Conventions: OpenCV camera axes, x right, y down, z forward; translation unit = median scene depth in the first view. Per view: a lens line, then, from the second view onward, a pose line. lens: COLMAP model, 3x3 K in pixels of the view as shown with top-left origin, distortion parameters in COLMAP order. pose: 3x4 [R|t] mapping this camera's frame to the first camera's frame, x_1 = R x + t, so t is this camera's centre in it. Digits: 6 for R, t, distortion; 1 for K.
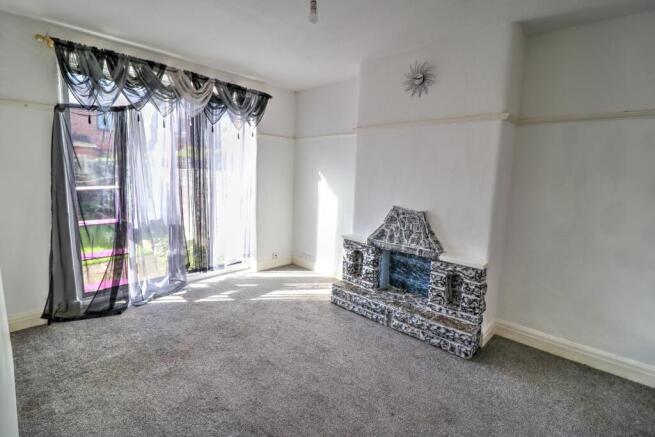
lens RADIAL K [[308.4, 0, 325.6], [0, 308.4, 213.7], [0, 0, 1]] dist [-0.000131, -0.000024]
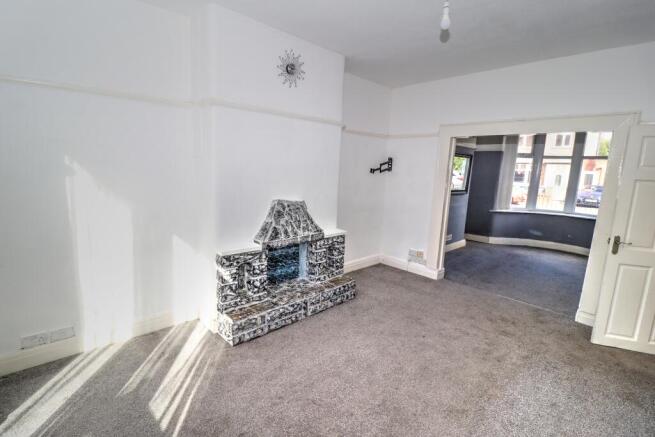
lens RADIAL K [[308.4, 0, 325.6], [0, 308.4, 213.7], [0, 0, 1]] dist [-0.000131, -0.000024]
pose [[0.049275, -0.183728, 0.981741, -0.666607], [0.092676, 0.979536, 0.178663, -0.131737], [-0.994476, 0.082180, 0.065294, 0.768938]]
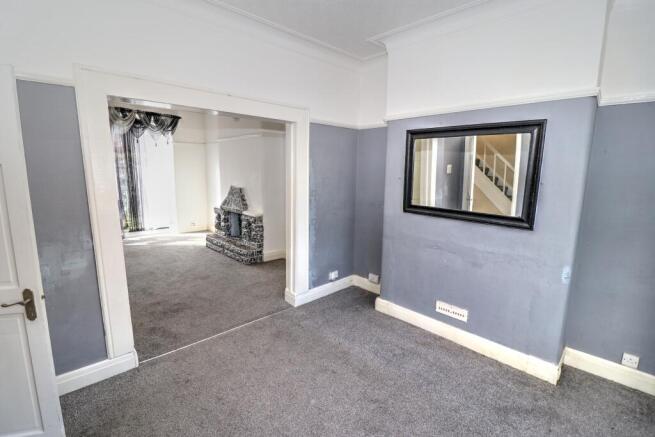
lens RADIAL K [[314.7, 0, 327.5], [0, 314.7, 218.5], [0, 0, 1]] dist [0.000148, -0.000094]
pose [[0.998234, -0.012079, -0.058169, 0.816023], [0.013614, 0.999568, 0.026061, 0.113946], [0.057829, -0.026806, 0.997967, -0.673694]]
